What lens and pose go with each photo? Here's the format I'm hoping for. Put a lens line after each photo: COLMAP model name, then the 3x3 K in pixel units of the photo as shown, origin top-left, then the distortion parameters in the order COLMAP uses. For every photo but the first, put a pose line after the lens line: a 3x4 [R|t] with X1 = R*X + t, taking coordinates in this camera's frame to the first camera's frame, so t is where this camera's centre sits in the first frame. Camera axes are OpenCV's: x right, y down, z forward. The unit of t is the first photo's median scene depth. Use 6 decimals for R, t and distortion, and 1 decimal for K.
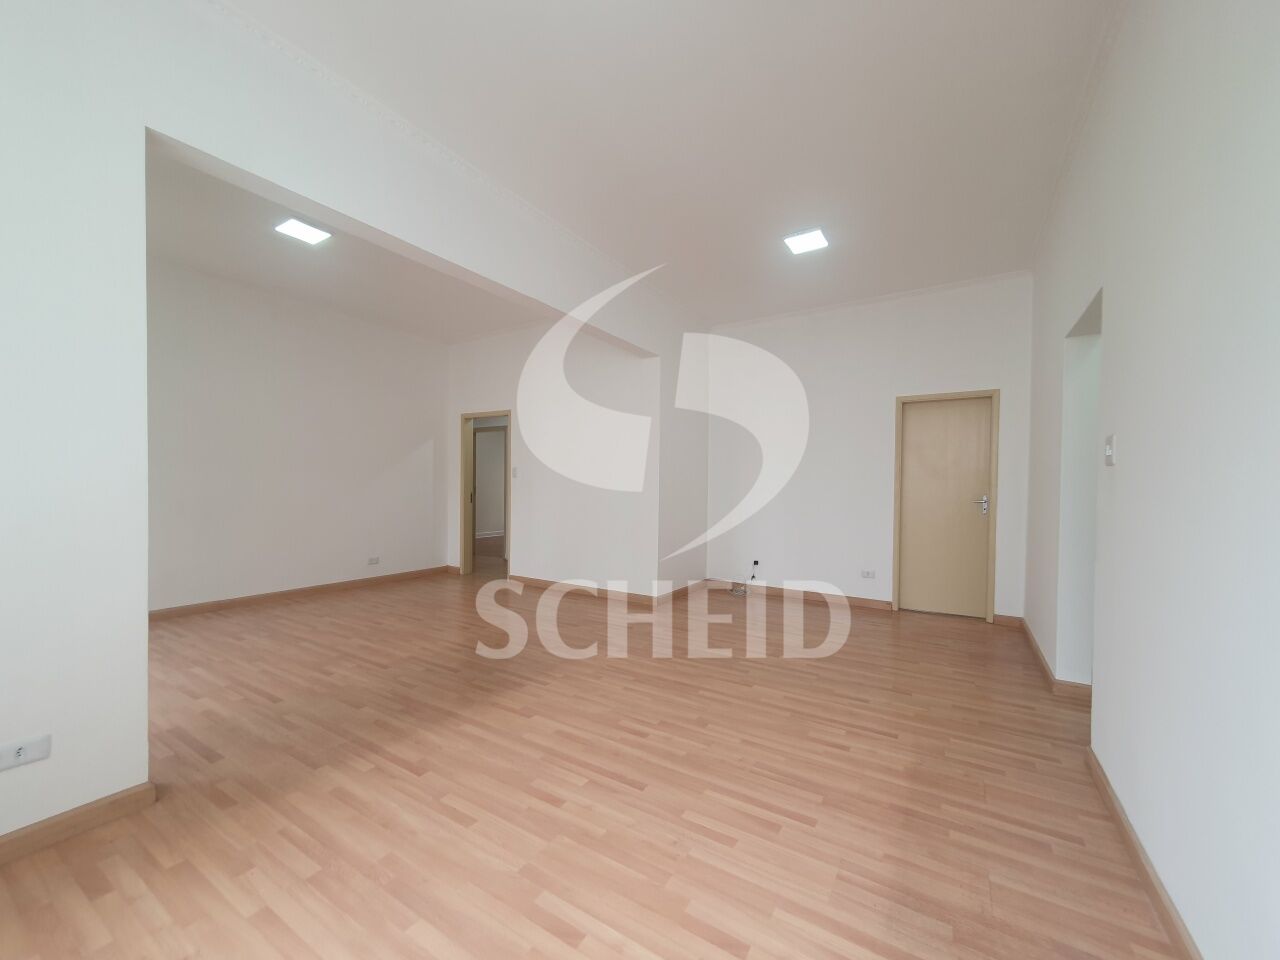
lens RADIAL K [[504.6, 0, 652.8], [0, 504.6, 513.0], [0, 0, 1]] dist [0.003843, 0.000412]
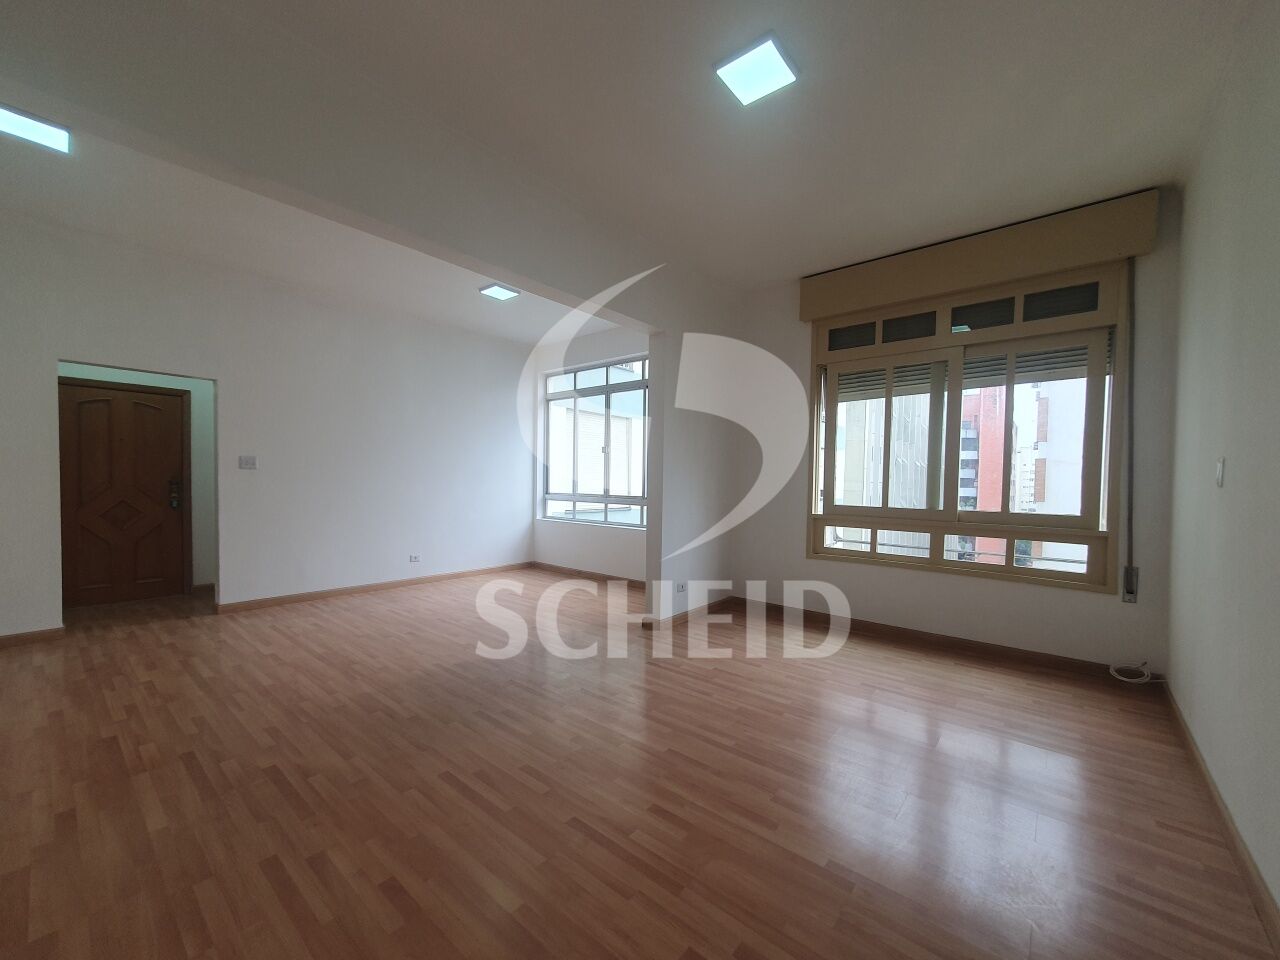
lens RADIAL K [[504.6, 0, 643.7], [0, 504.6, 492.3], [0, 0, 1]] dist [0.003843, 0.000412]
pose [[-0.986834, -0.031140, 0.158710, -0.901826], [-0.017985, 0.996332, 0.083657, -0.149664], [-0.160733, 0.079701, -0.983775, 2.170873]]
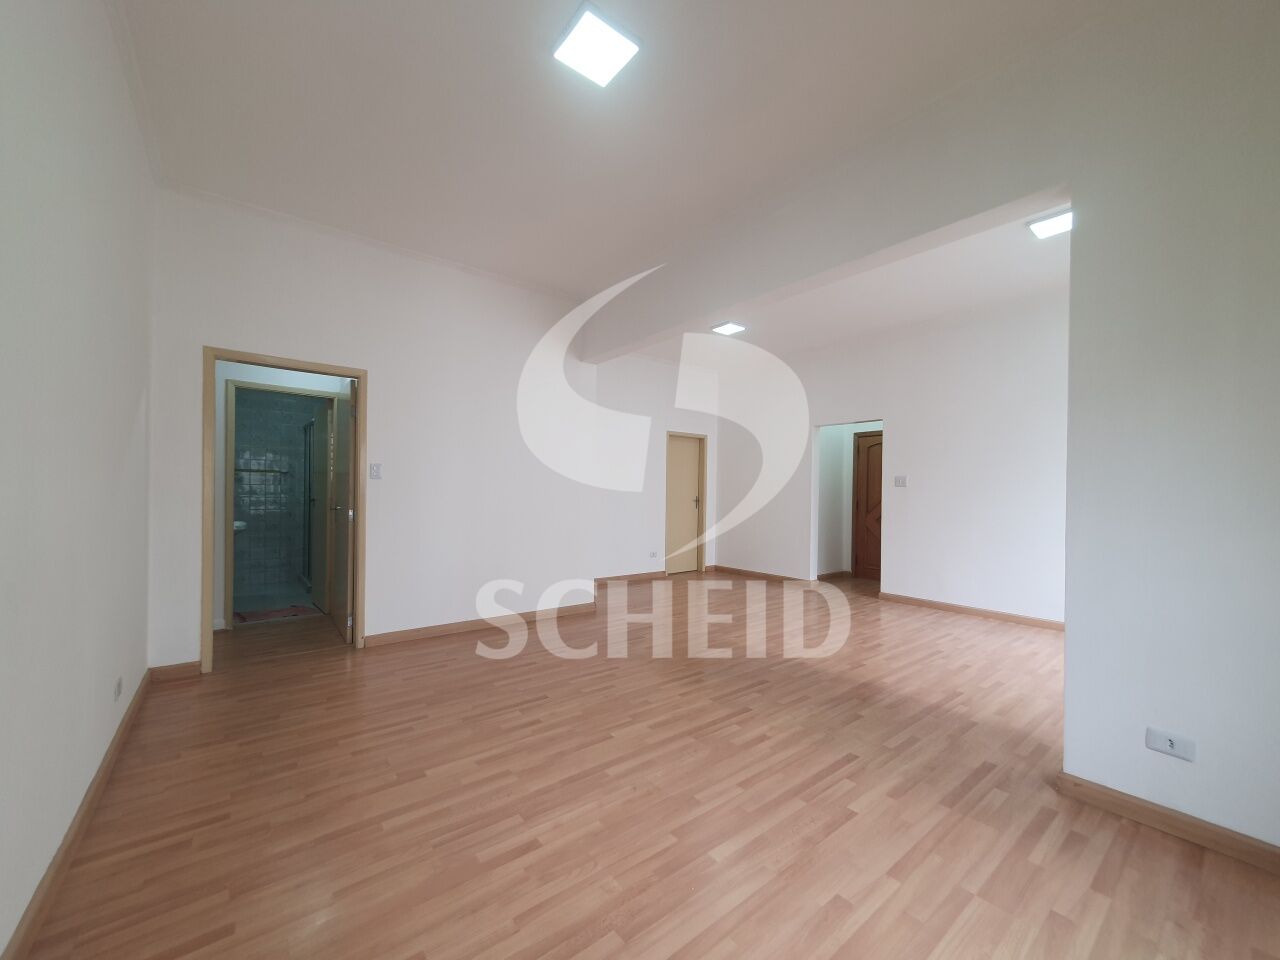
lens RADIAL K [[504.6, 0, 641.7], [0, 504.6, 491.8], [0, 0, 1]] dist [0.003843, 0.000412]
pose [[0.344933, -0.006950, 0.938601, -1.623415], [0.044406, 0.998974, -0.008922, -0.070404], [-0.937576, 0.044757, 0.344888, 1.008554]]
